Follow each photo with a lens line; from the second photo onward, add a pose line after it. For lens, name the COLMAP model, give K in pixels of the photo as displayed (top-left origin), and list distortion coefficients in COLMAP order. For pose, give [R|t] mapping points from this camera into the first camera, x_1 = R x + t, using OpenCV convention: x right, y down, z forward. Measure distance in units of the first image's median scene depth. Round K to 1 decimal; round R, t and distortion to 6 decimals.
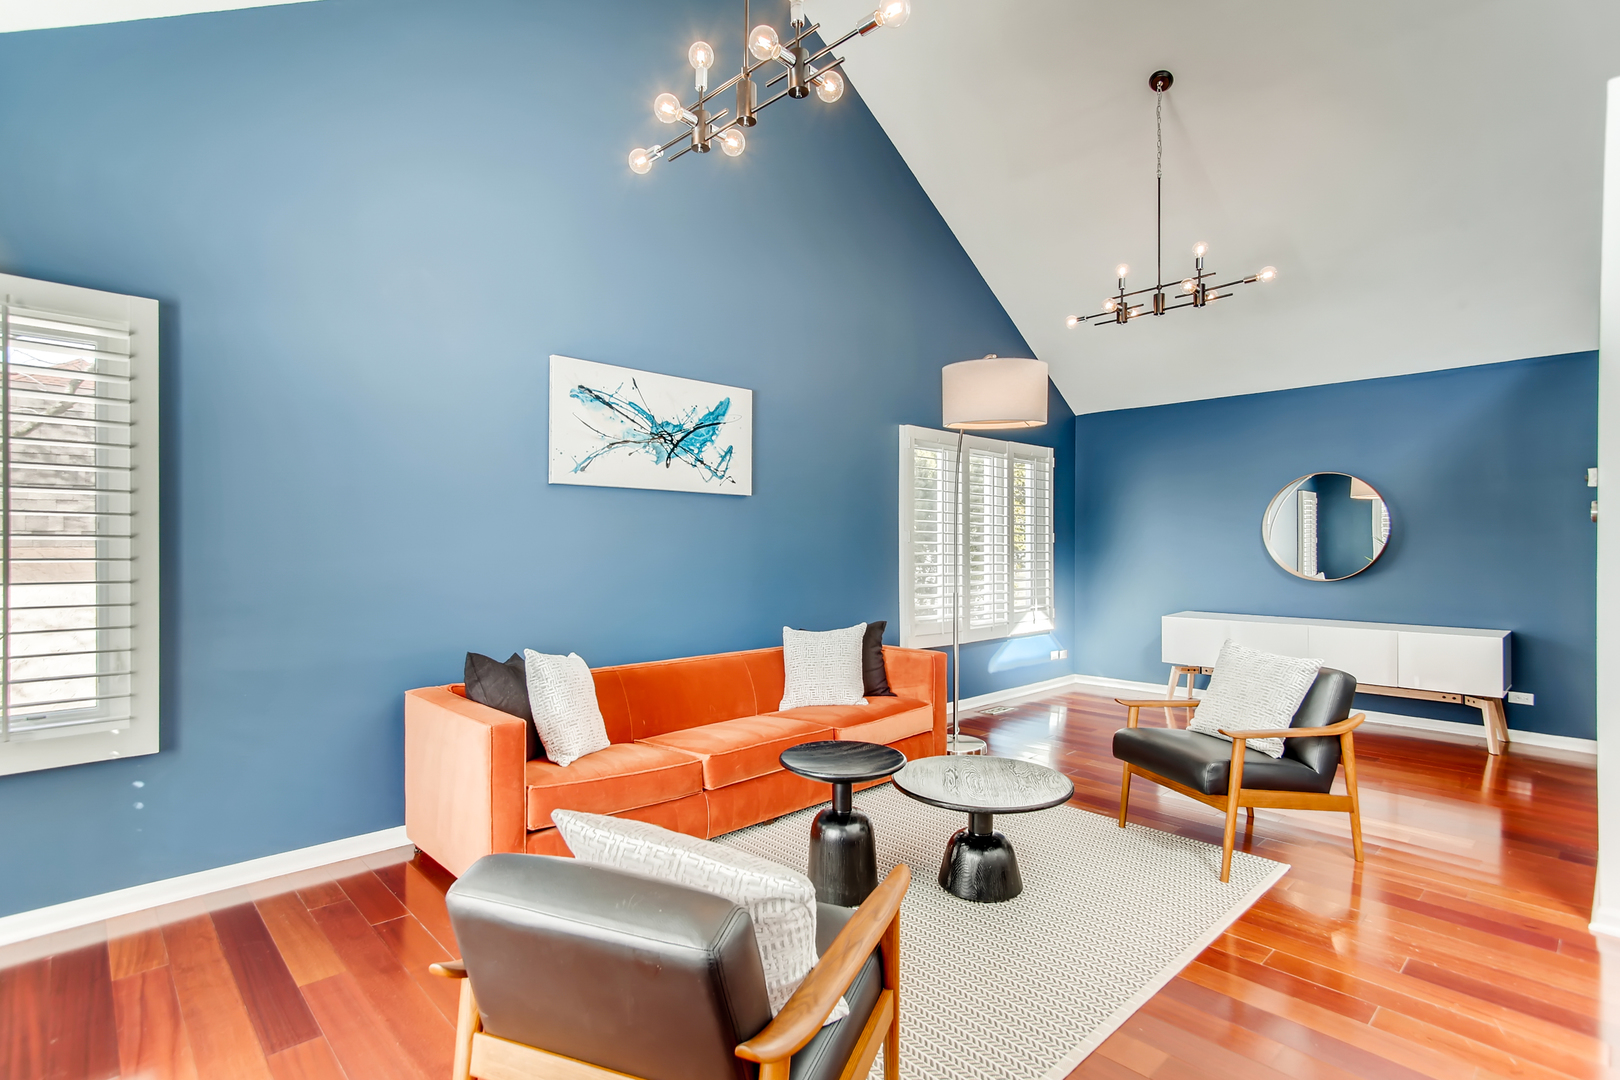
lens RADIAL K [[785.0, 0, 795.7], [0, 785.0, 545.7], [0, 0, 1]] dist [-0.016204, 0.007778]
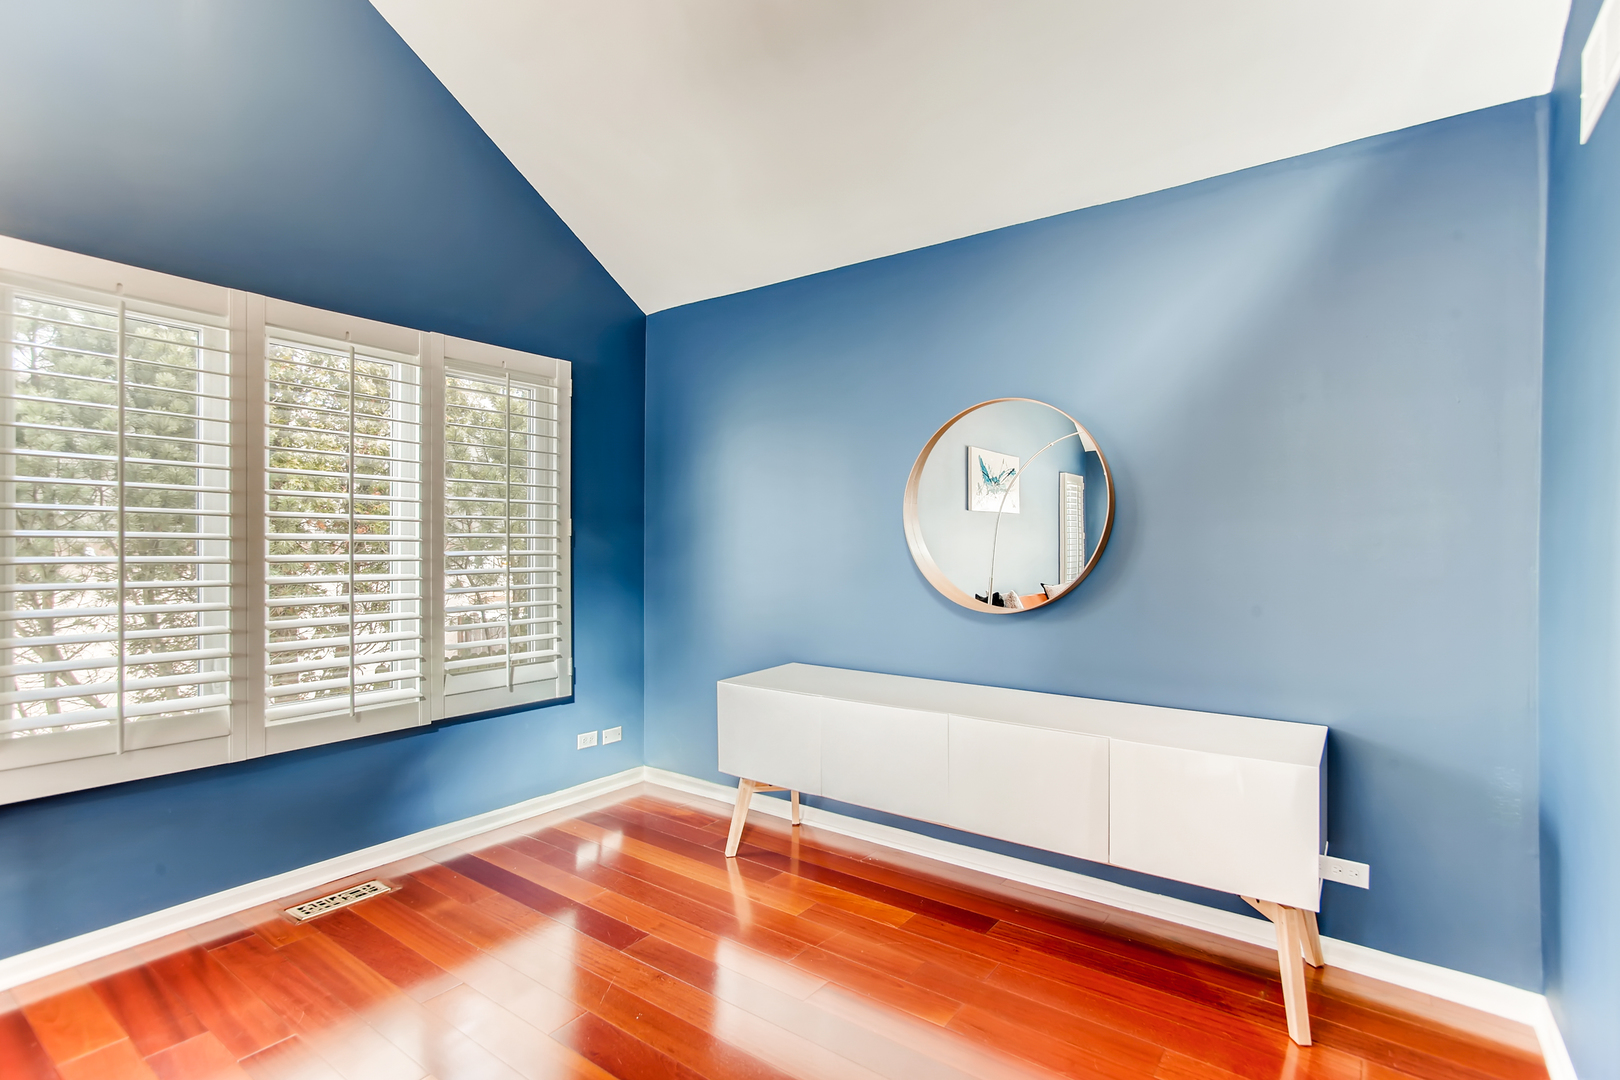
lens RADIAL K [[785.0, 0, 802.6], [0, 785.0, 535.4], [0, 0, 1]] dist [-0.016204, 0.007778]
pose [[0.982161, 0.003539, 0.188009, 0.519407], [-0.002059, 0.999965, -0.008069, -0.001042], [-0.188031, 0.007538, 0.982134, 0.595606]]
